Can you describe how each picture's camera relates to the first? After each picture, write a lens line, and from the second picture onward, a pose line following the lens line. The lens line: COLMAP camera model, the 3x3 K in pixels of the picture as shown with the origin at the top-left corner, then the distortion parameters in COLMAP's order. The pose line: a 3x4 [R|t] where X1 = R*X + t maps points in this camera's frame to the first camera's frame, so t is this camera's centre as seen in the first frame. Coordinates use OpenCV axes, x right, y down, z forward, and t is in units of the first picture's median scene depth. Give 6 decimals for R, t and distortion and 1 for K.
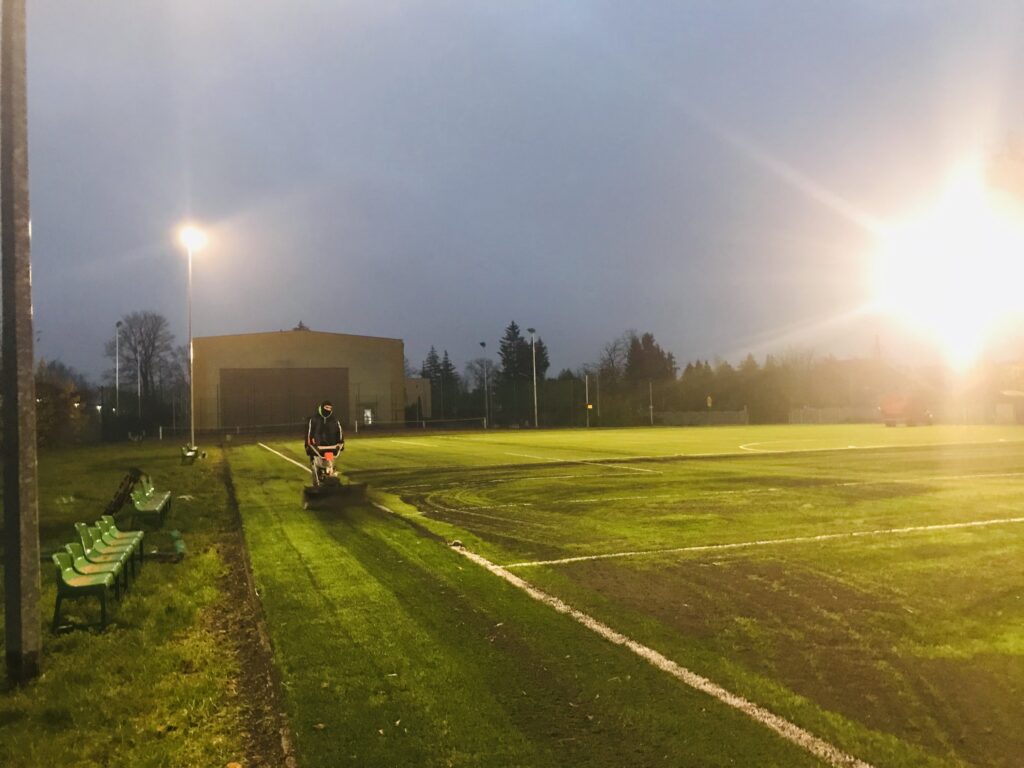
lens RADIAL K [[820.4, 0, 512.0], [0, 820.4, 384.0], [0, 0, 1]] dist [0.063165, -0.002275]
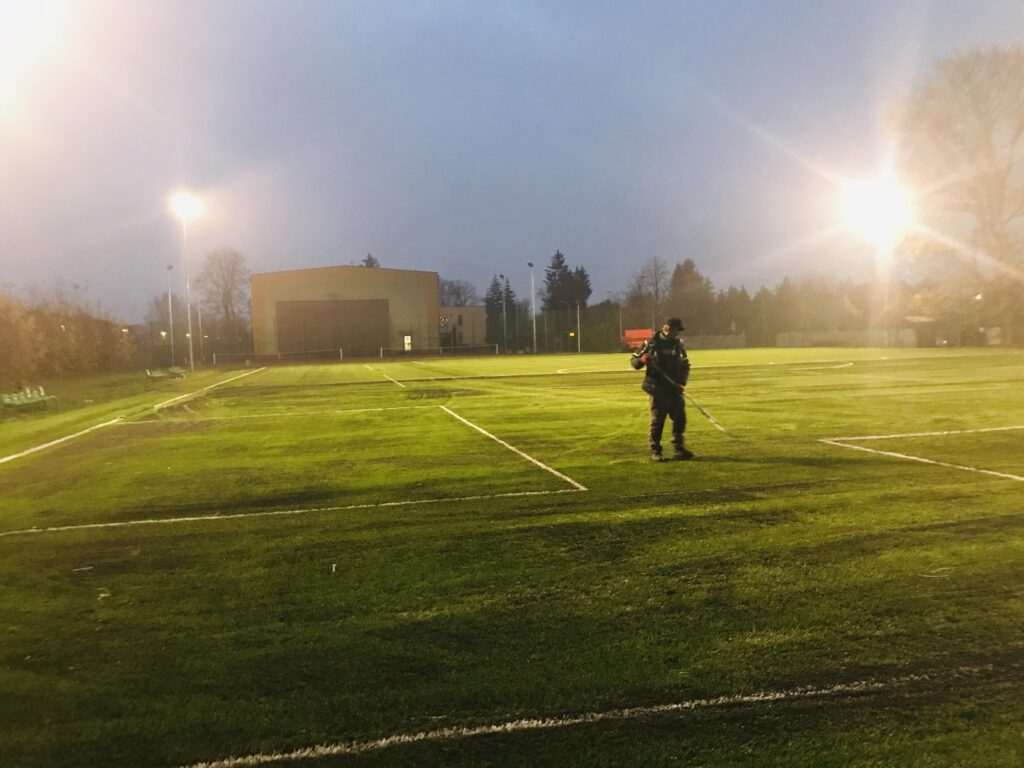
lens RADIAL K [[820.4, 0, 512.0], [0, 820.4, 384.0], [0, 0, 1]] dist [0.063165, -0.002275]
pose [[0.991795, -0.000790, -0.127835, 0.083414], [0.012703, 0.995641, 0.092403, -0.004662], [0.127205, -0.093269, 0.987482, -0.063385]]
